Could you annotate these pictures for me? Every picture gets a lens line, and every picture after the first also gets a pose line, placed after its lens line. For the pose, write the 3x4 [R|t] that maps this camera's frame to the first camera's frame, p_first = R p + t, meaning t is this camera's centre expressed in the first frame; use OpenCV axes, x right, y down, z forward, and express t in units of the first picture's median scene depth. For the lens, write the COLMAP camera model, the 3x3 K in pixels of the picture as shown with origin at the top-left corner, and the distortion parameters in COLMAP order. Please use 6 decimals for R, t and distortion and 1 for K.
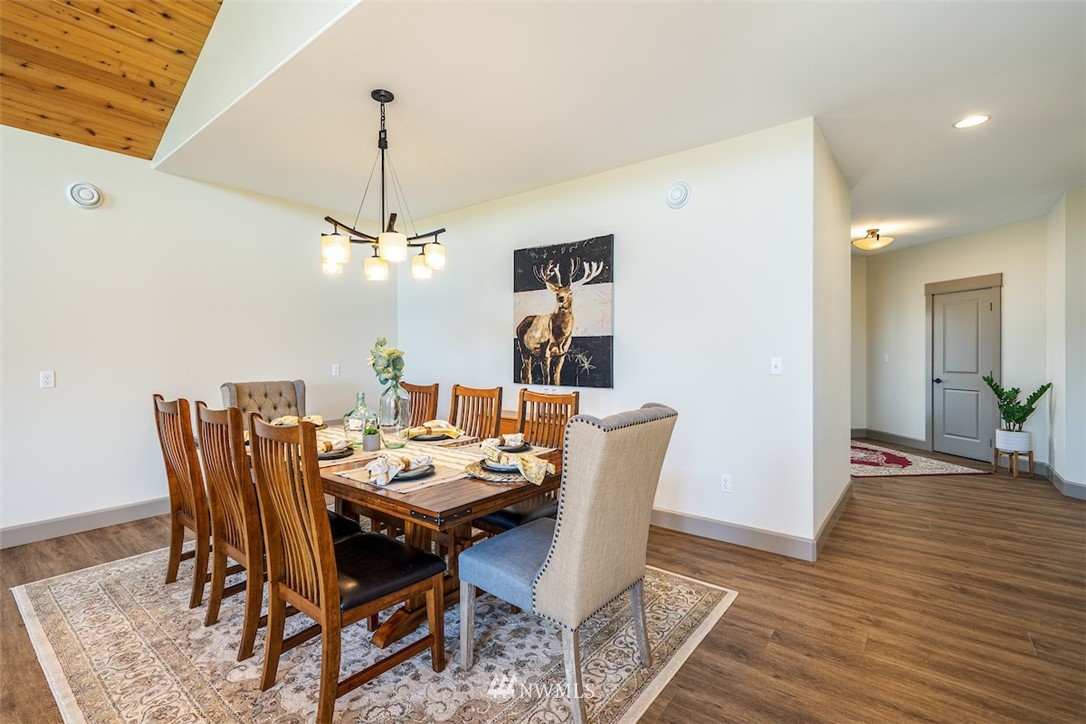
lens RADIAL K [[493.2, 0, 539.3], [0, 493.2, 352.4], [0, 0, 1]] dist [0.000704, 0.000183]
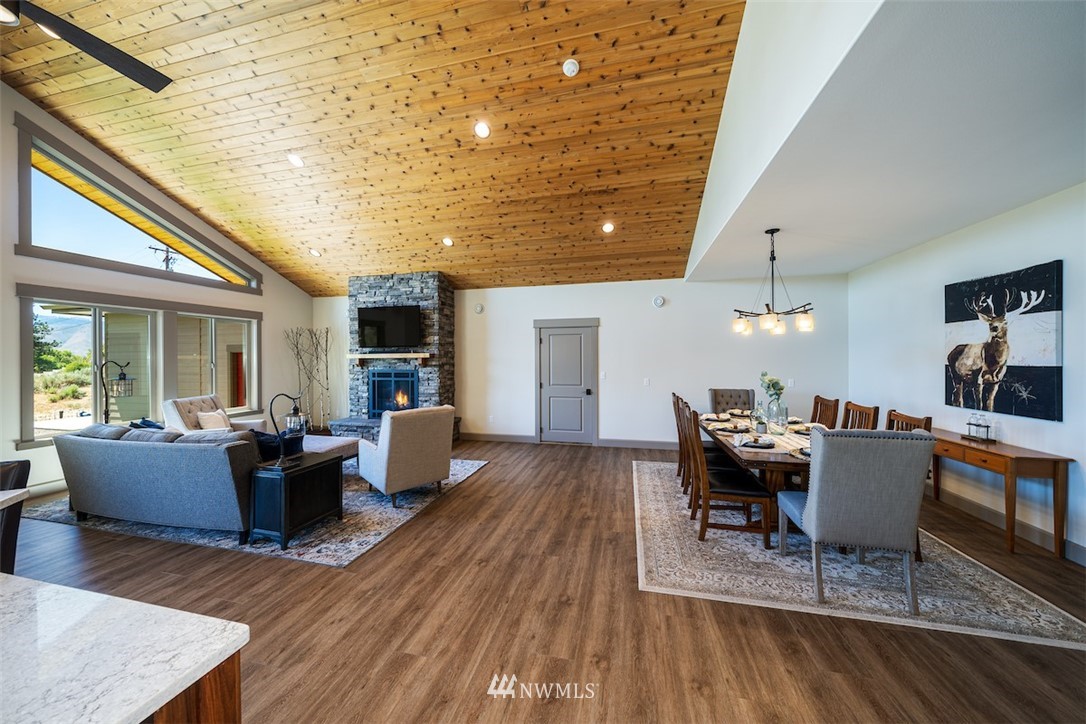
lens RADIAL K [[362.0, 0, 543.0], [0, 362.0, 362.0], [0, 0, 1]] dist [0.000166, 0.000067]
pose [[0.433074, 0.002877, -0.901354, 0.328500], [0.002777, 0.999986, 0.004527, -0.045593], [0.901354, -0.004464, 0.433060, -0.191288]]
